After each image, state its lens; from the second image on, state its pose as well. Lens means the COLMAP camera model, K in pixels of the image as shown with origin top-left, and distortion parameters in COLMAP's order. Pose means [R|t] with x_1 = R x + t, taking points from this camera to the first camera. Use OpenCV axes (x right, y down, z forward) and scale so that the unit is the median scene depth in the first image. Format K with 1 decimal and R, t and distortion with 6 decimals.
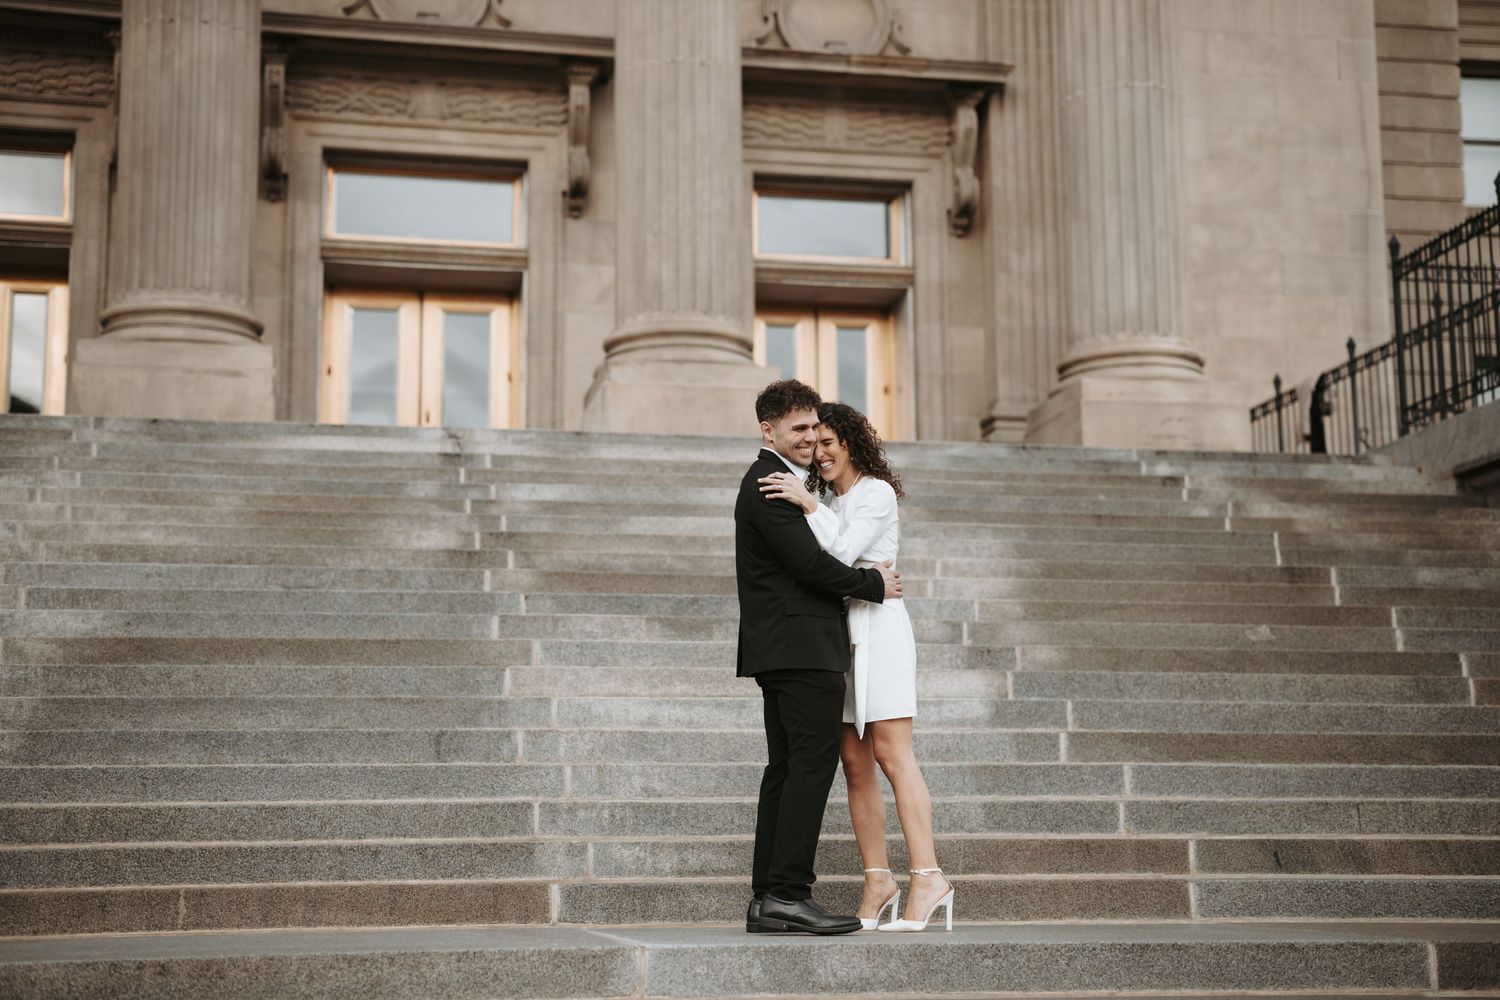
lens RADIAL K [[2499.5, 0, 739.2], [0, 2499.5, 493.9], [0, 0, 1]] dist [0.076976, 0.022373]
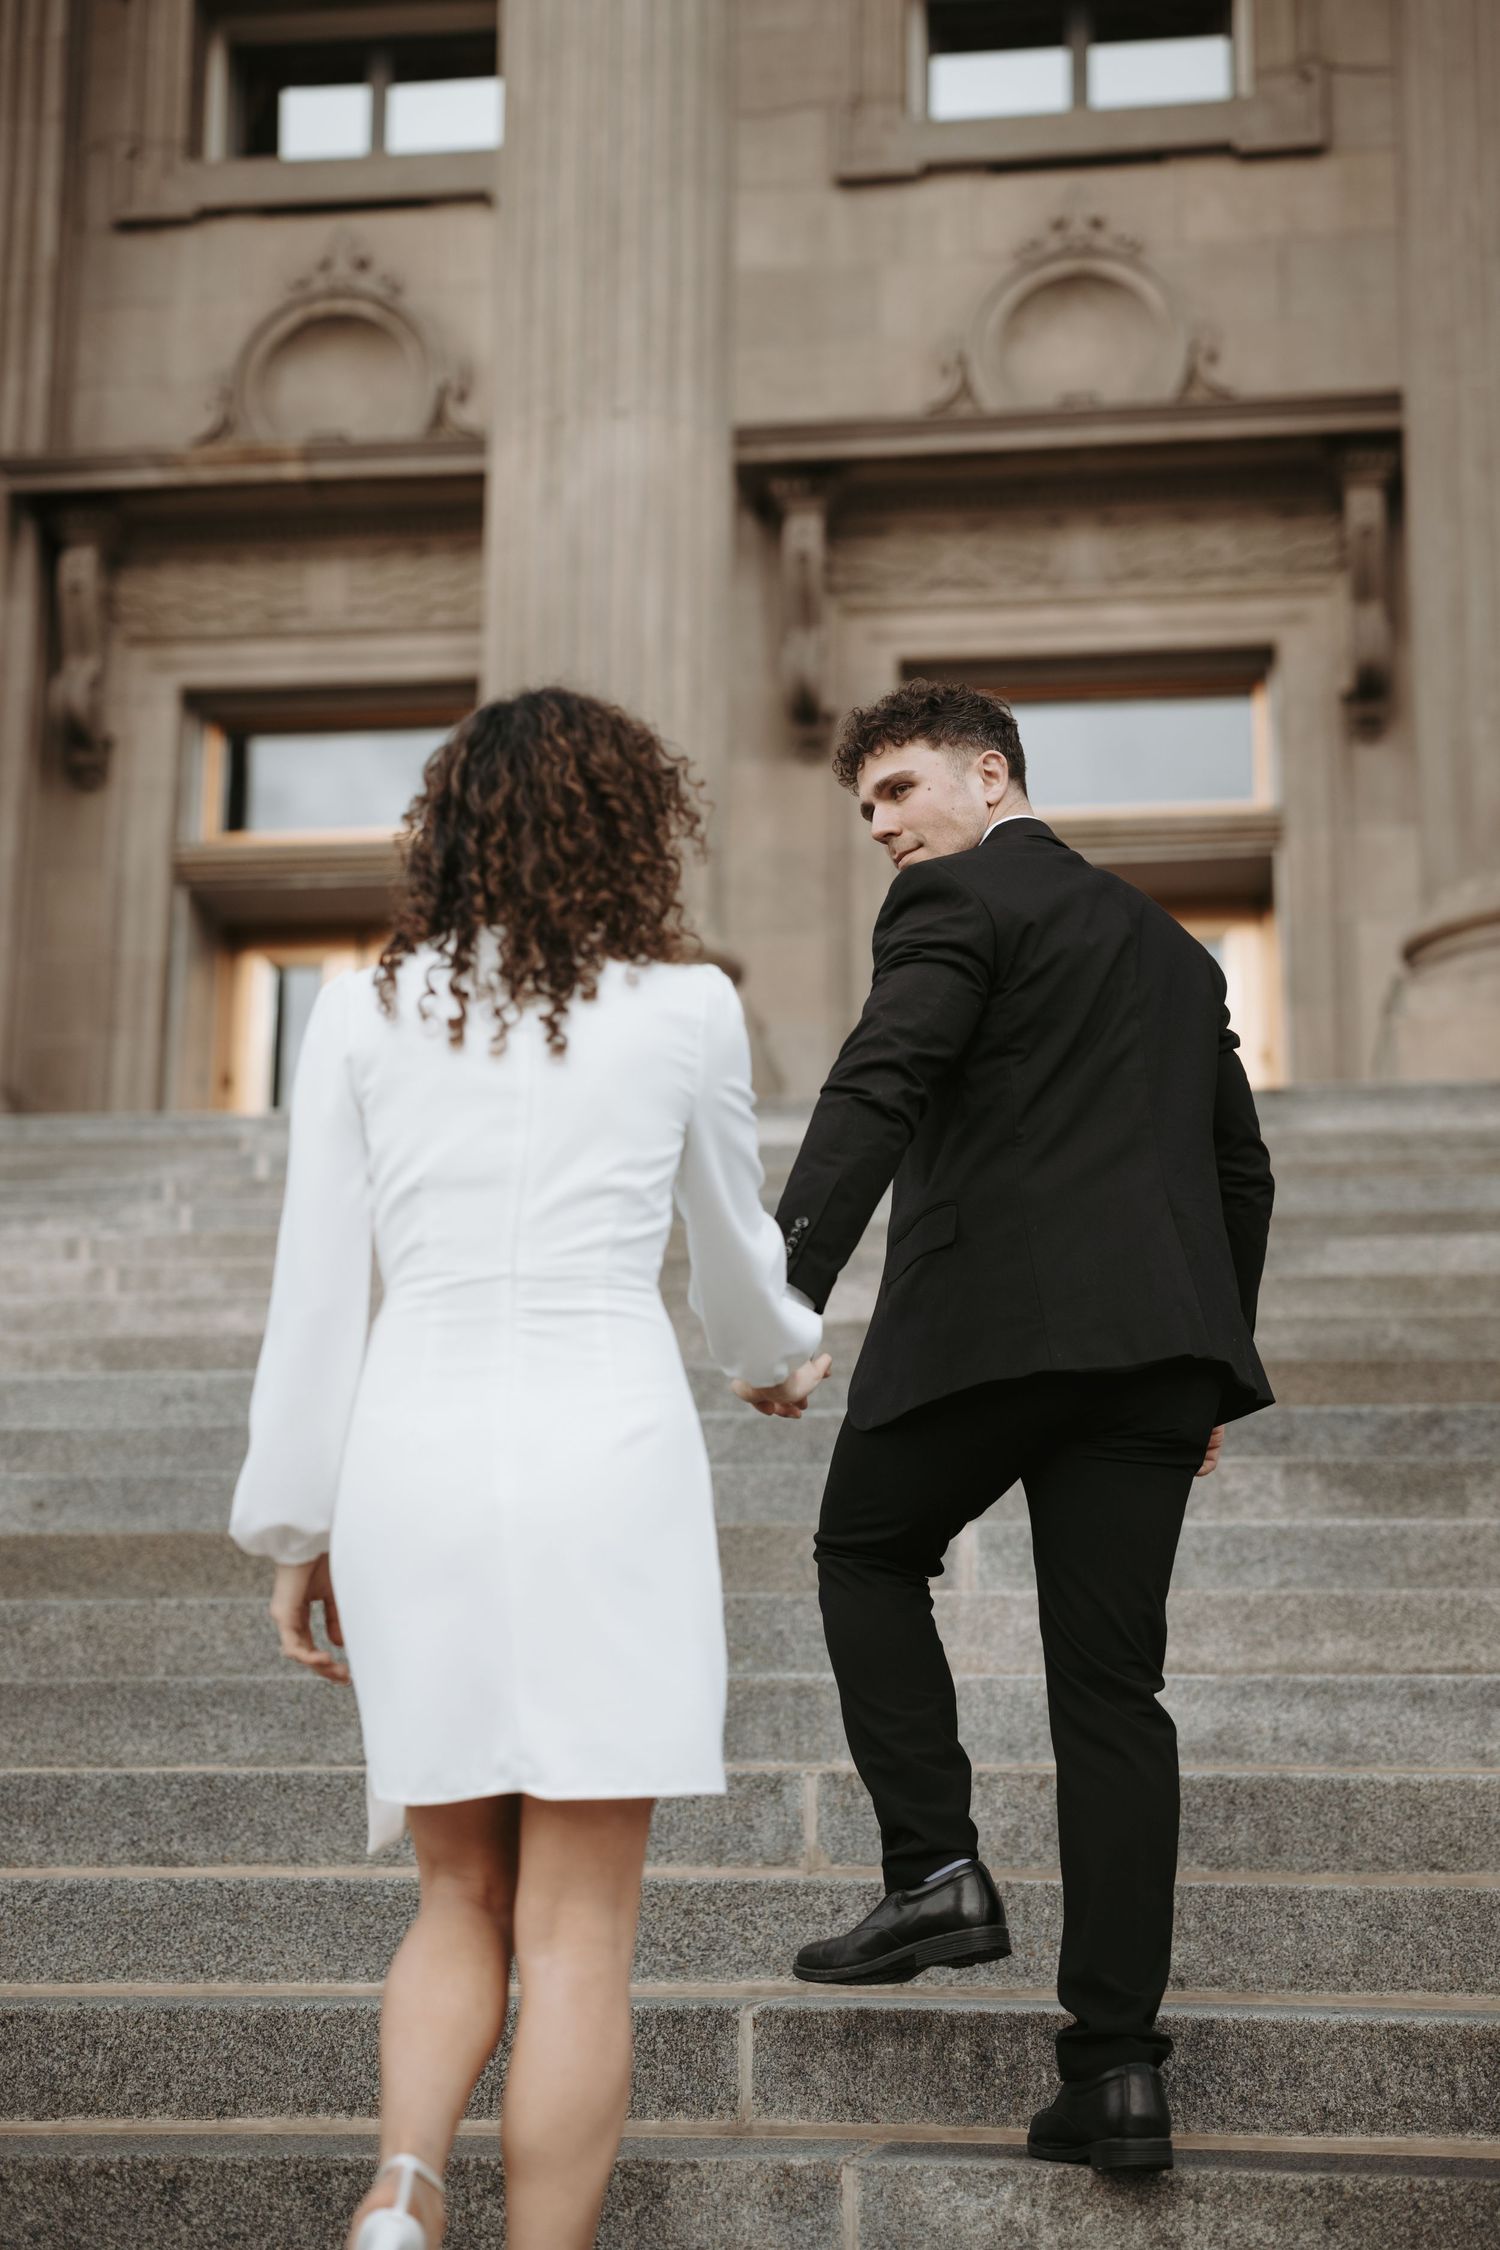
lens RADIAL K [[3213.9, 0, 751.7], [0, 3213.9, 1163.7], [0, 0, 1]] dist [0.031339, 0.411259]
pose [[0.938620, -0.060062, -0.339683, 0.058445], [0.036341, 0.996462, -0.075776, 0.038817], [0.343032, 0.058781, 0.937483, 0.512650]]
